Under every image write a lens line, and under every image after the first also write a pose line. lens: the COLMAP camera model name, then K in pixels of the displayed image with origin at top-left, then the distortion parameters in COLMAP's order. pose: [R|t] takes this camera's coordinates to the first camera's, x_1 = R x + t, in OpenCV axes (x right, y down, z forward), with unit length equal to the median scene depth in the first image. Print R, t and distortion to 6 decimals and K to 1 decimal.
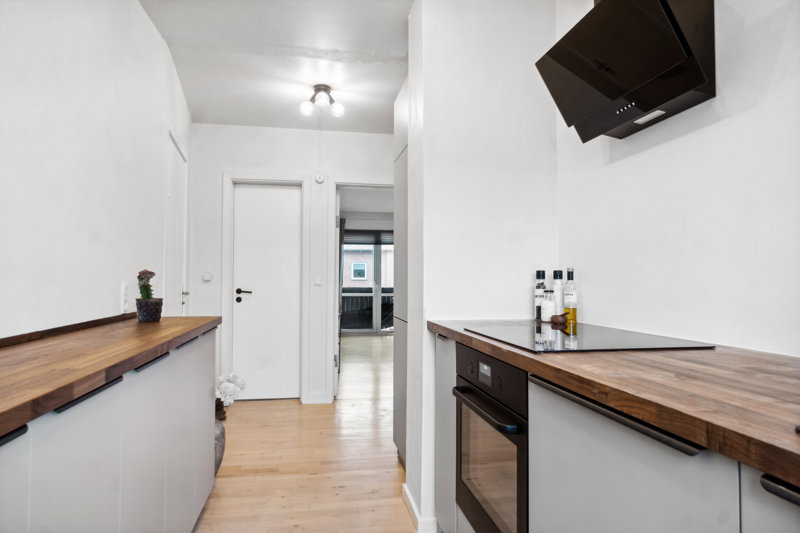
lens RADIAL K [[490.4, 0, 399.5], [0, 490.4, 270.7], [0, 0, 1]] dist [-0.001889, 0.001907]
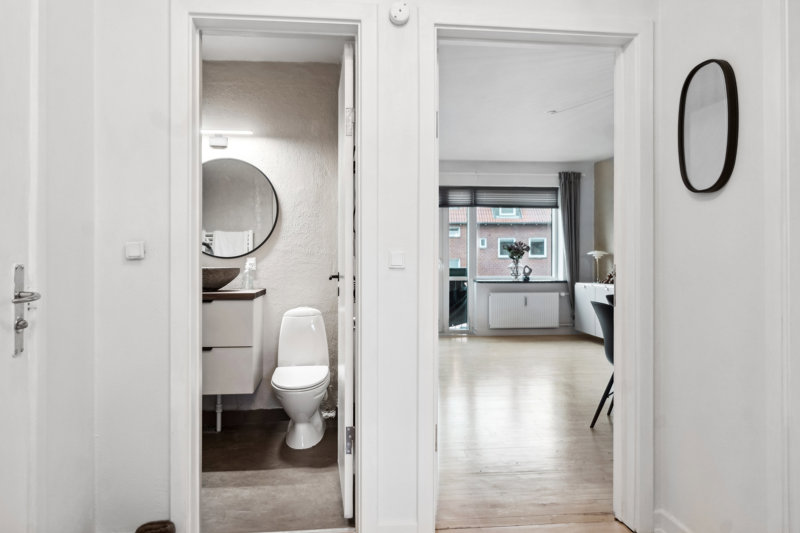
lens RADIAL K [[458.6, 0, 393.7], [0, 458.6, 259.6], [0, 0, 1]] dist [0.006316, 0.000246]
pose [[0.998833, -0.002392, -0.048231, -0.084850], [0.003460, 0.999751, 0.022063, 0.007482], [0.048166, -0.022204, 0.998593, 0.344361]]
